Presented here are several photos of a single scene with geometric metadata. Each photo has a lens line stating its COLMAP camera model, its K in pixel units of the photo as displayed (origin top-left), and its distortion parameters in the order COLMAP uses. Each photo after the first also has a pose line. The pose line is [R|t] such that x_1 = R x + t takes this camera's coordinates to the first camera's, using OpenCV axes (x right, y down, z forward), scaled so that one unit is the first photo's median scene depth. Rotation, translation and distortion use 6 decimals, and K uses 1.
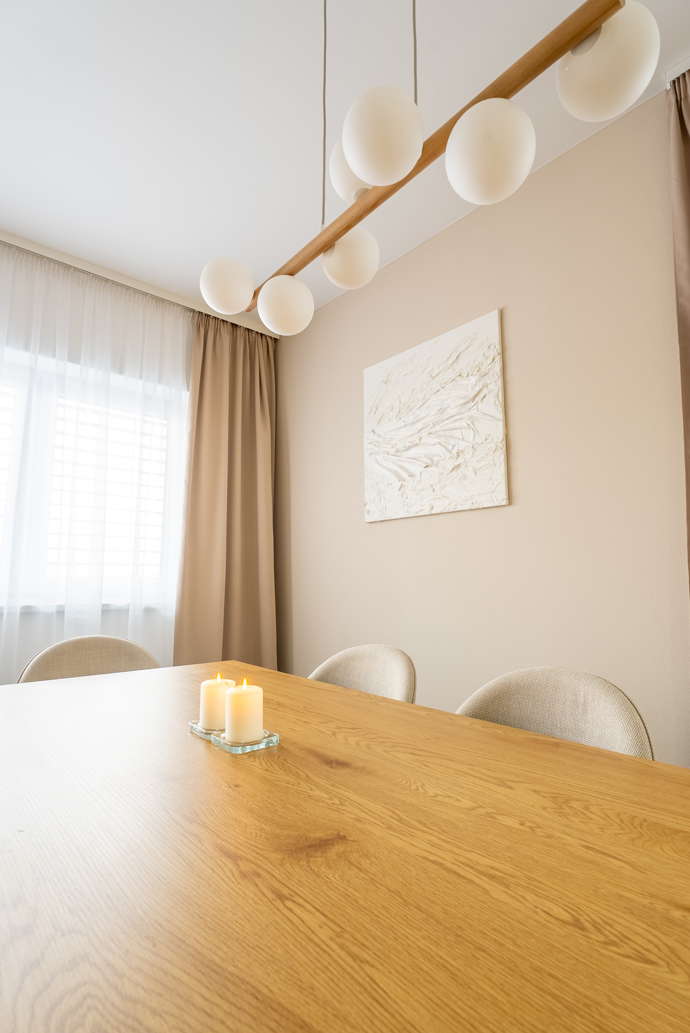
lens RADIAL K [[499.9, 0, 355.1], [0, 499.9, 514.5], [0, 0, 1]] dist [-0.013277, 0.000677]
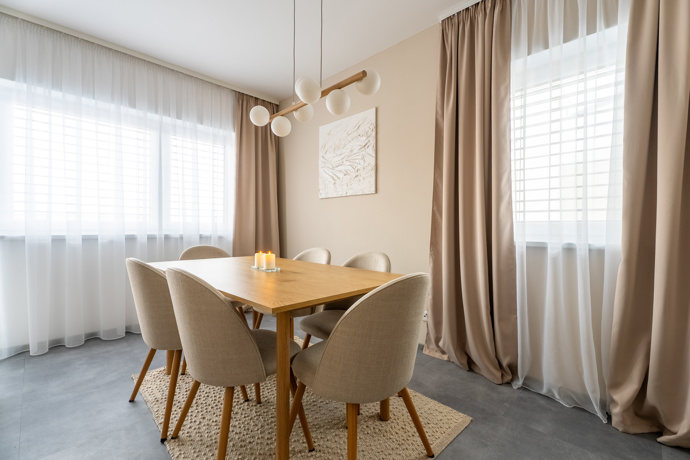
lens RADIAL K [[308.5, 0, 347.1], [0, 308.5, 229.3], [0, 0, 1]] dist [0.005059, -0.002227]
pose [[0.997884, 0.009007, 0.064394, 0.065151], [-0.017107, 0.991836, 0.126366, -0.028110], [-0.062731, -0.127200, 0.989891, -0.440204]]
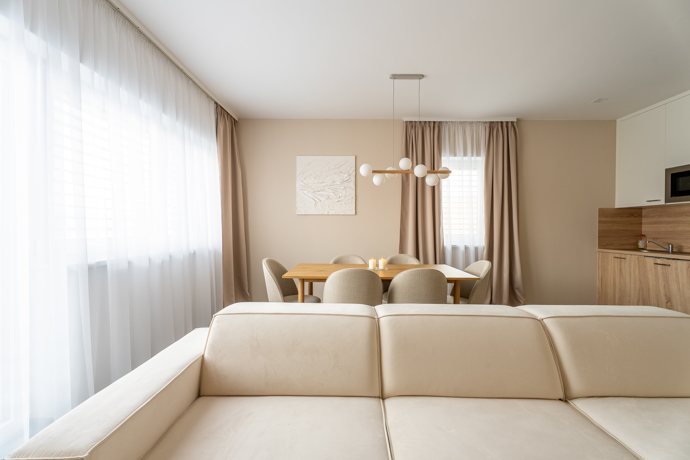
lens RADIAL K [[308.5, 0, 344.8], [0, 308.5, 229.0], [0, 0, 1]] dist [0.005059, -0.002227]
pose [[0.671578, 0.004966, 0.740917, -1.207713], [-0.097736, 0.991833, 0.081941, -0.079763], [-0.734459, -0.127444, 0.666579, -0.375116]]
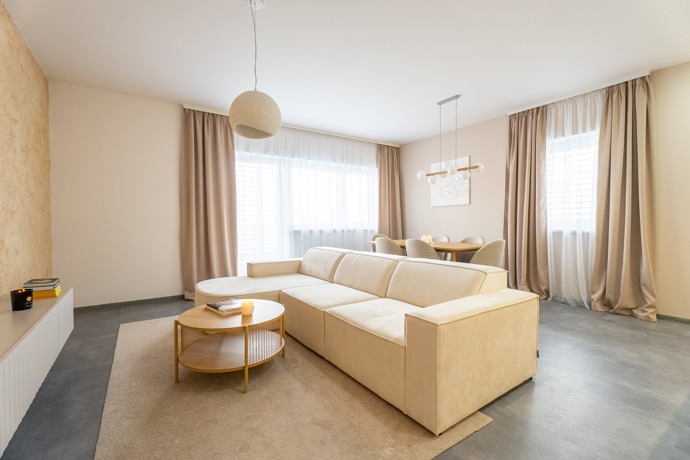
lens RADIAL K [[308.5, 0, 346.4], [0, 308.5, 227.4], [0, 0, 1]] dist [0.005059, -0.002227]
pose [[0.992333, -0.001068, -0.123587, -0.368858], [0.017884, 0.990679, 0.135035, -0.177340], [0.122291, -0.136210, 0.983103, -1.570343]]
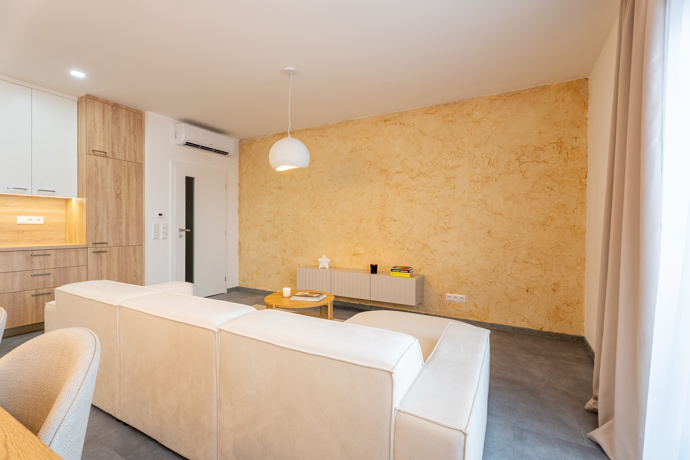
lens RADIAL K [[308.5, 0, 345.5], [0, 308.5, 229.8], [0, 0, 1]] dist [0.005059, -0.002227]
pose [[-0.940877, -0.003288, -0.338733, -0.564037], [0.032305, 0.994524, -0.099386, 0.060645], [0.337205, -0.104453, -0.935619, 0.791552]]
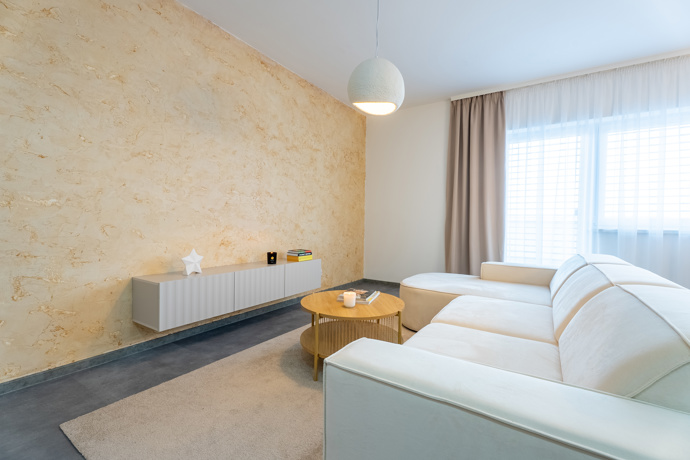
lens RADIAL K [[308.5, 0, 345.3], [0, 308.5, 229.8], [0, 0, 1]] dist [0.005059, -0.002227]
pose [[0.263356, 0.027173, -0.964316, 0.072713], [0.099222, 0.993539, 0.055094, -0.054525], [0.959582, -0.110190, 0.258959, -0.910389]]
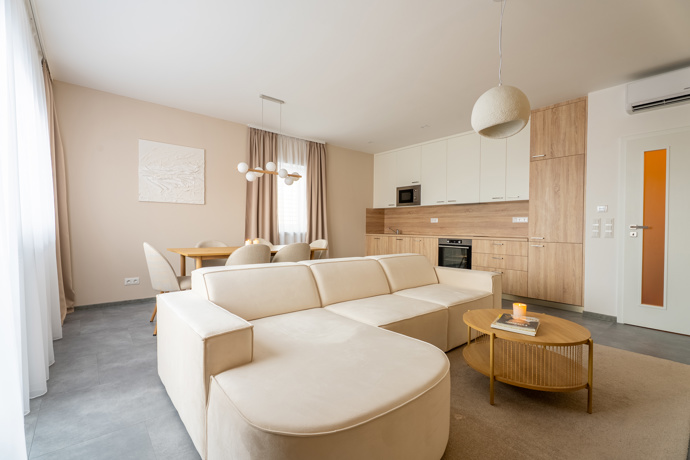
lens RADIAL K [[308.5, 0, 345.1], [0, 308.5, 228.1], [0, 0, 1]] dist [0.005059, -0.002227]
pose [[0.023425, 0.001379, 0.999725, -1.782560], [-0.131722, 0.991285, 0.001719, 0.012244], [-0.991010, -0.131726, 0.023403, -0.127865]]
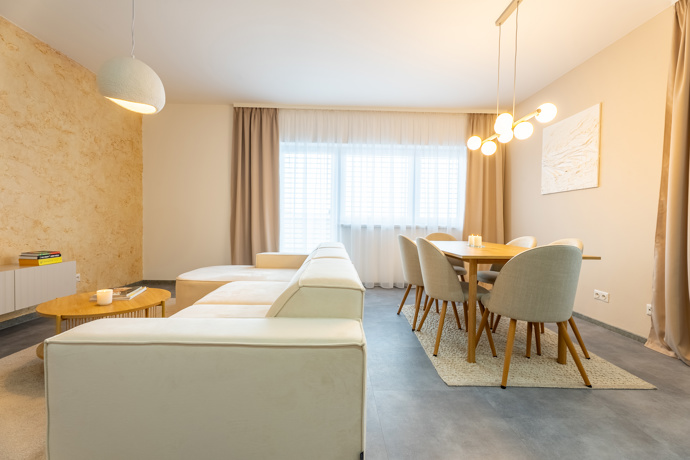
lens RADIAL K [[308.5, 0, 343.8], [0, 308.5, 230.2], [0, 0, 1]] dist [0.005059, -0.002227]
pose [[0.763887, 0.029160, -0.644691, 0.299026], [0.060329, 0.991377, 0.116324, -0.053671], [0.642524, -0.127752, 0.755541, -0.891932]]
